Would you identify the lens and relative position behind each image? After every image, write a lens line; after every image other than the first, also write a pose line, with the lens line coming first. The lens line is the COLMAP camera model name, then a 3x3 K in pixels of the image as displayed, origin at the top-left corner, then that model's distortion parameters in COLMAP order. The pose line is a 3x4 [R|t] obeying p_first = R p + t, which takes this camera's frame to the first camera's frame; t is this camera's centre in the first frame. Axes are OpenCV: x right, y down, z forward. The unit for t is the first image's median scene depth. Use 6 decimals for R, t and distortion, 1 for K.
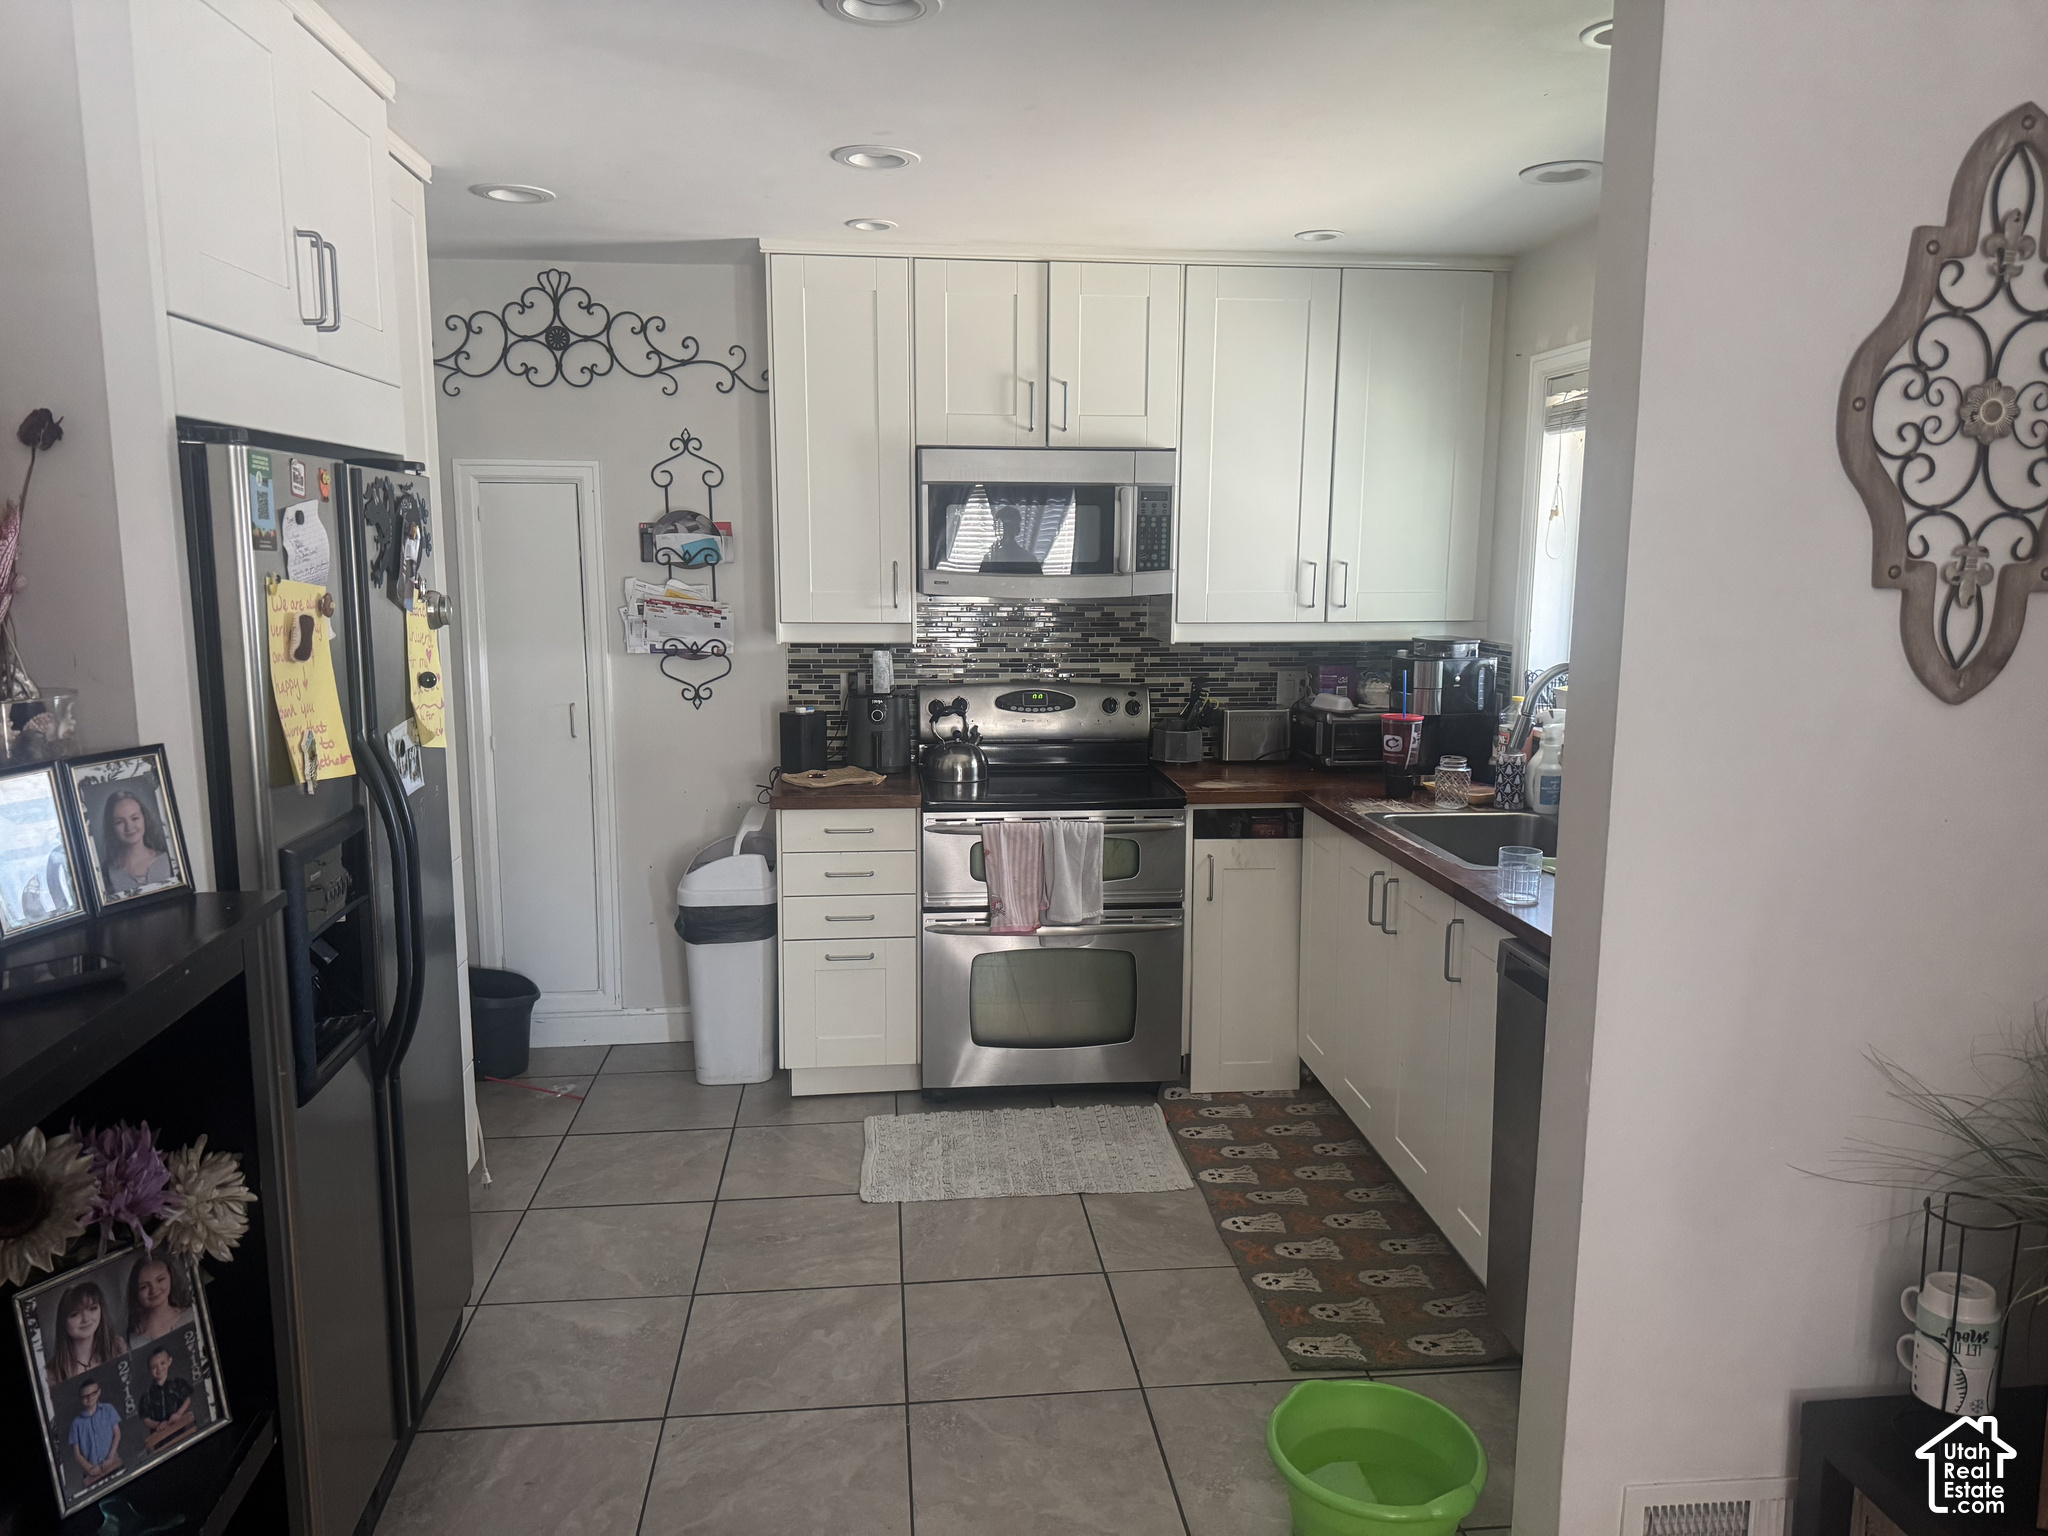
lens RADIAL K [[1430.1, 0, 1024.0], [0, 1430.1, 768.0], [0, 0, 1]] dist [0.143988, -0.197676]
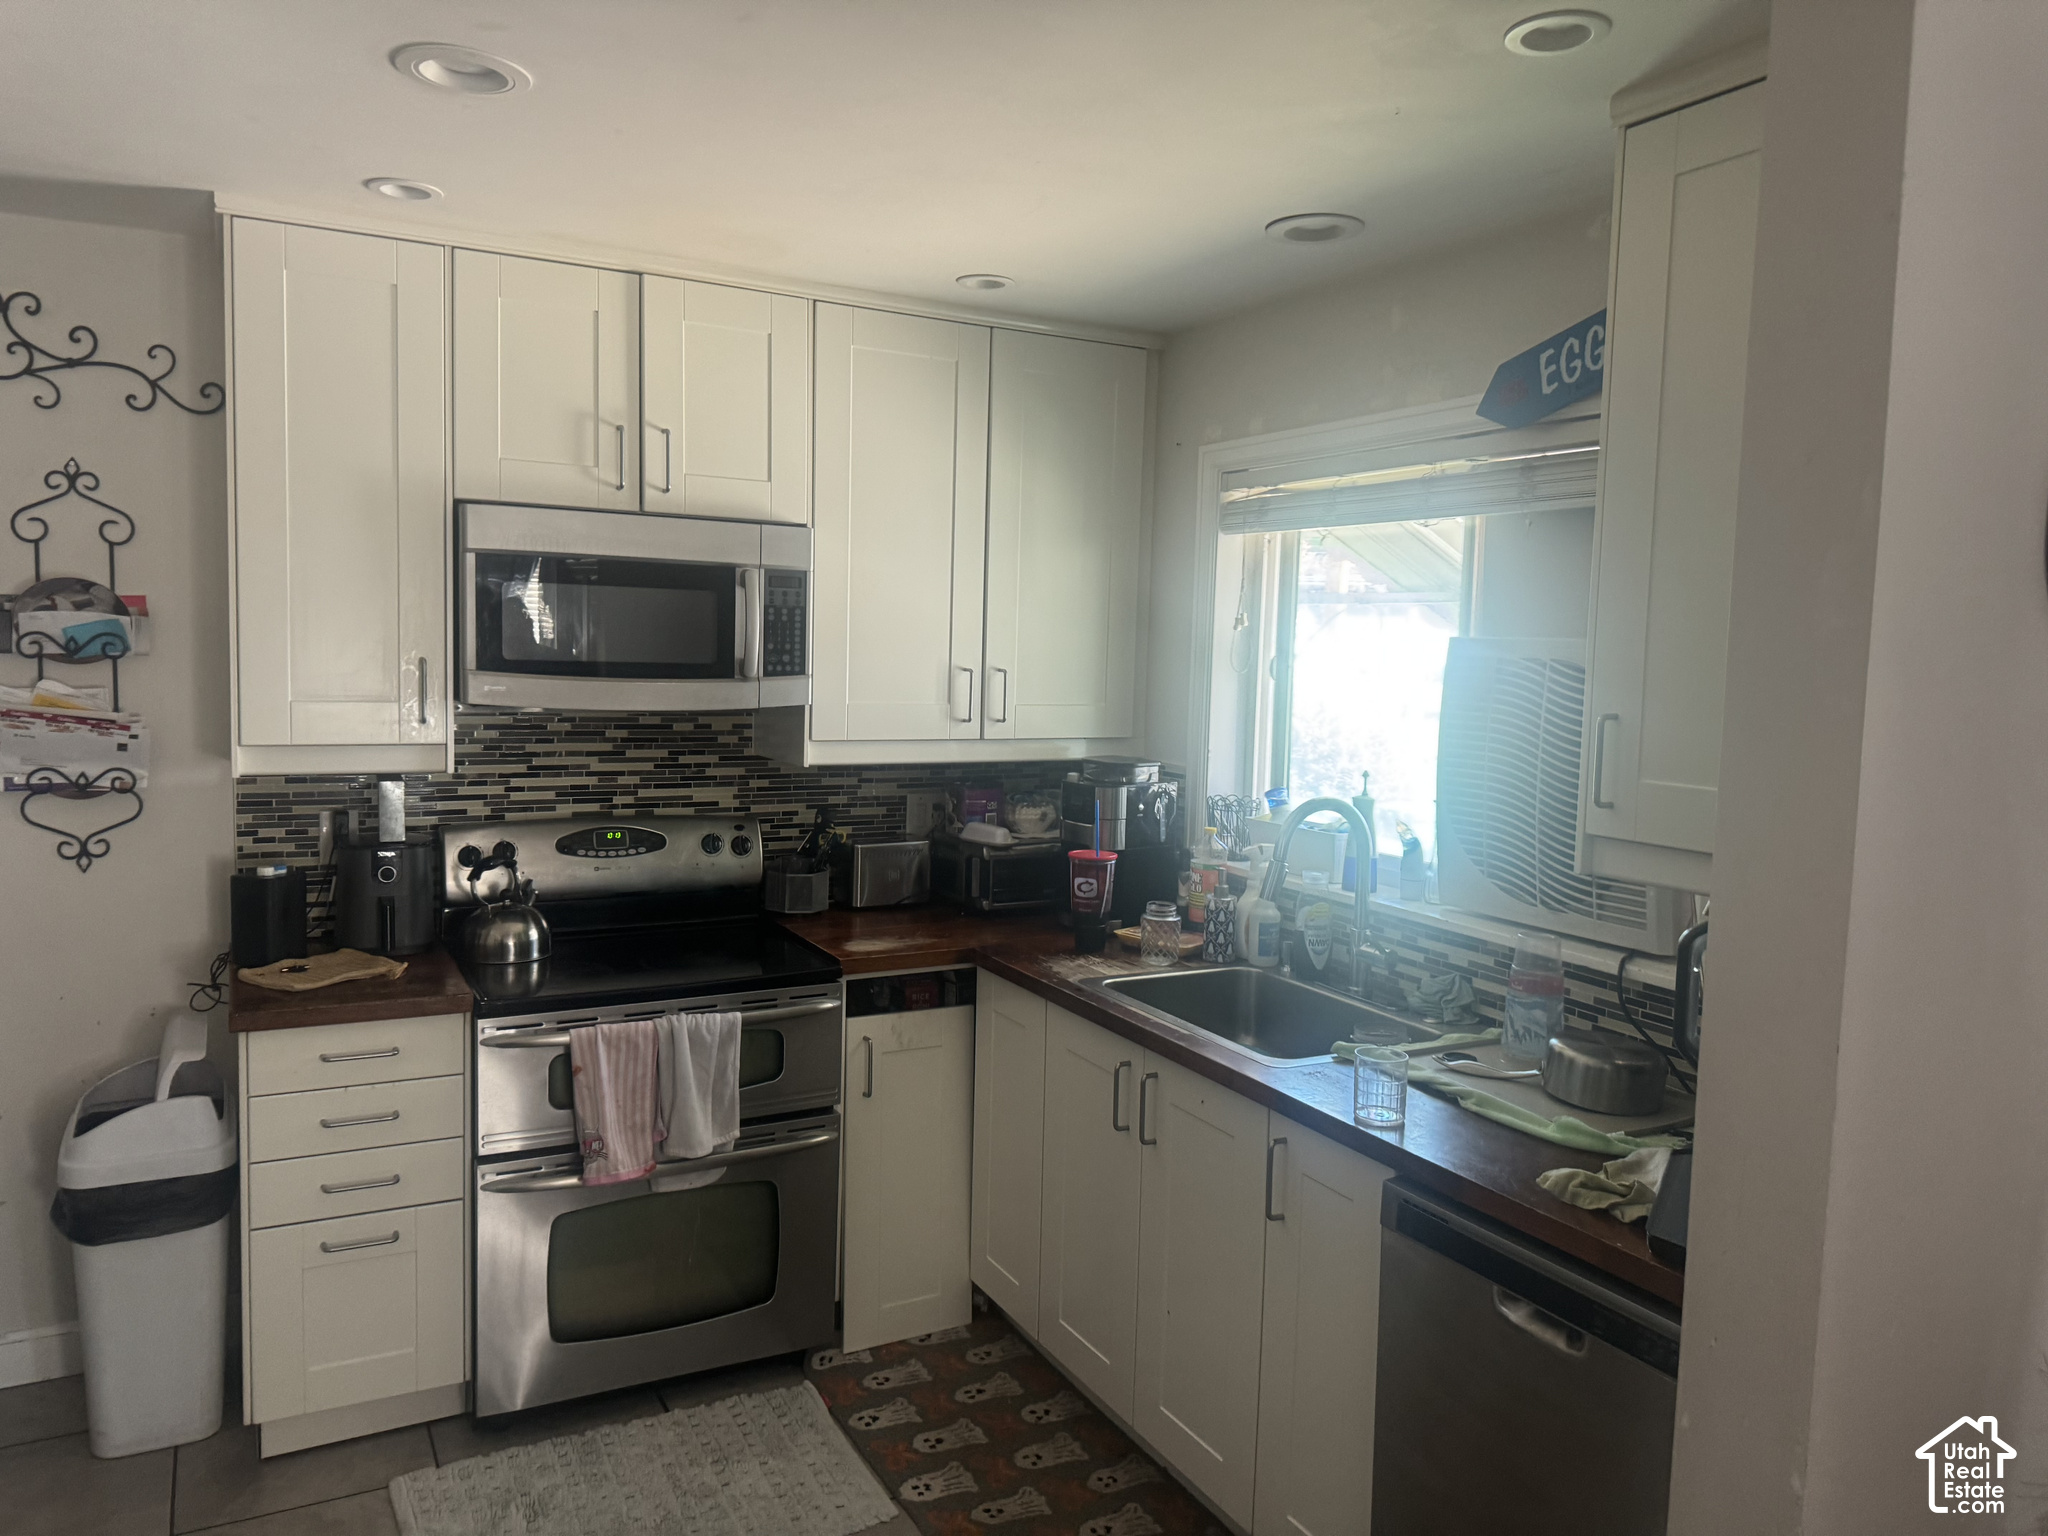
lens RADIAL K [[1459.5, 0, 1024.9], [0, 1459.5, 755.1], [0, 0, 1]] dist [0.066554, -0.089508]
pose [[0.925574, -0.010198, 0.378431, -0.088909], [0.034887, 0.997681, -0.058442, -0.042935], [-0.376957, 0.067295, 0.923783, 0.218861]]
